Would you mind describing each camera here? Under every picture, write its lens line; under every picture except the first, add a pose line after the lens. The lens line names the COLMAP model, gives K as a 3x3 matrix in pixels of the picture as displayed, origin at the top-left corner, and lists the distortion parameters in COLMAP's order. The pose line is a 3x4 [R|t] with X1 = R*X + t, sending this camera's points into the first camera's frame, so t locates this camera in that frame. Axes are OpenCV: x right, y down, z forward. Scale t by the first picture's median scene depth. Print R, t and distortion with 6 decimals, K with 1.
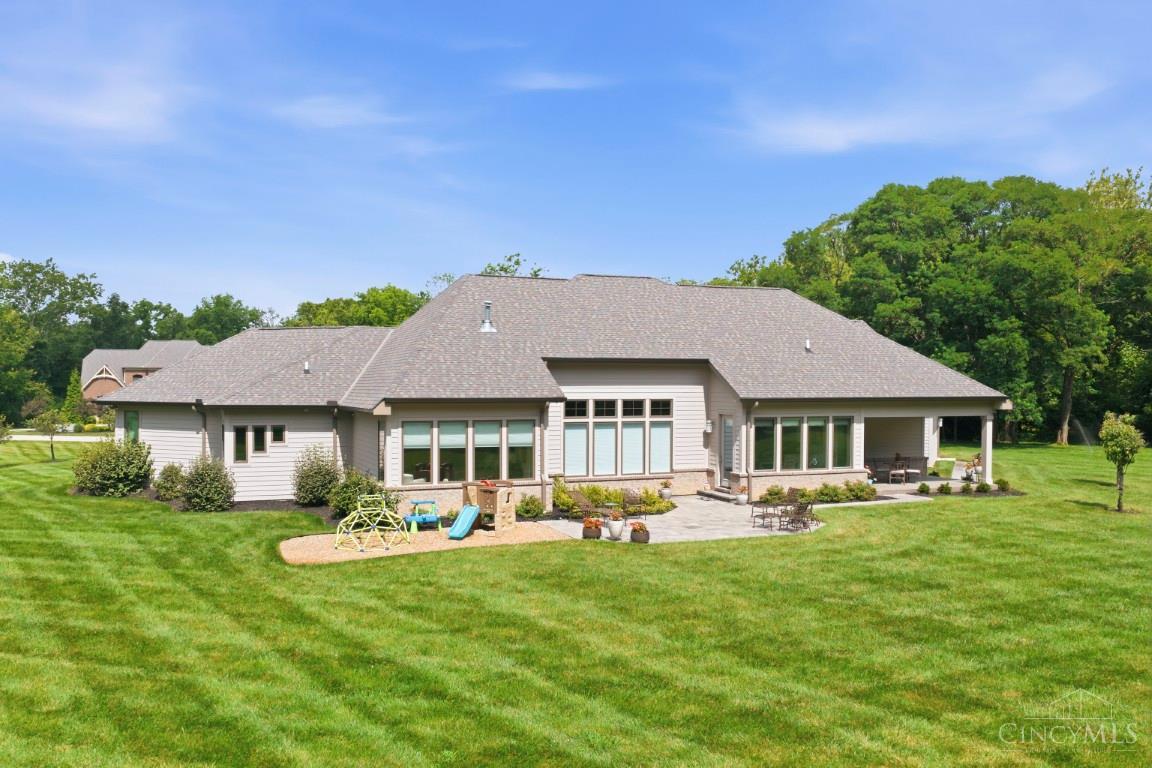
lens RADIAL K [[970.7, 0, 576.0], [0, 970.7, 384.0], [0, 0, 1]] dist [0.041346, -0.006465]
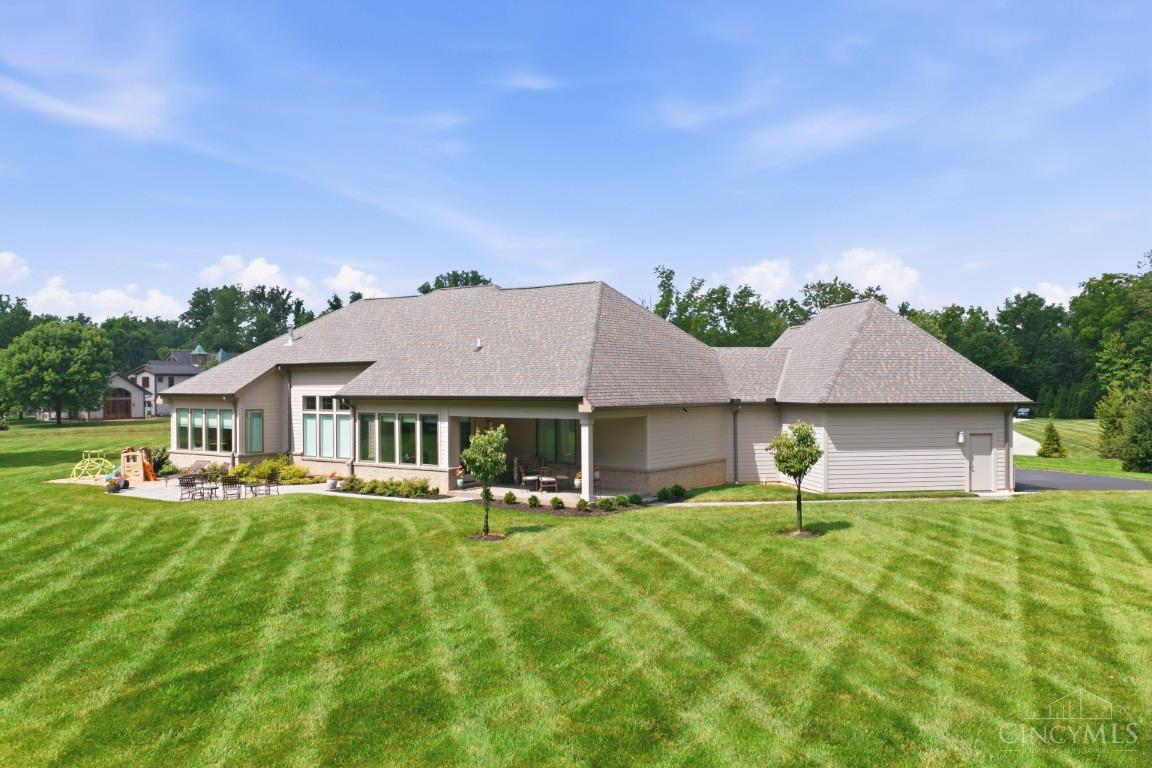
lens RADIAL K [[970.7, 0, 576.0], [0, 970.7, 384.0], [0, 0, 1]] dist [0.041346, -0.006465]
pose [[0.547287, -0.003651, -0.836937, 1.226315], [0.001204, 0.999993, -0.003575, 0.005453], [0.836944, 0.000949, 0.547287, 0.584656]]
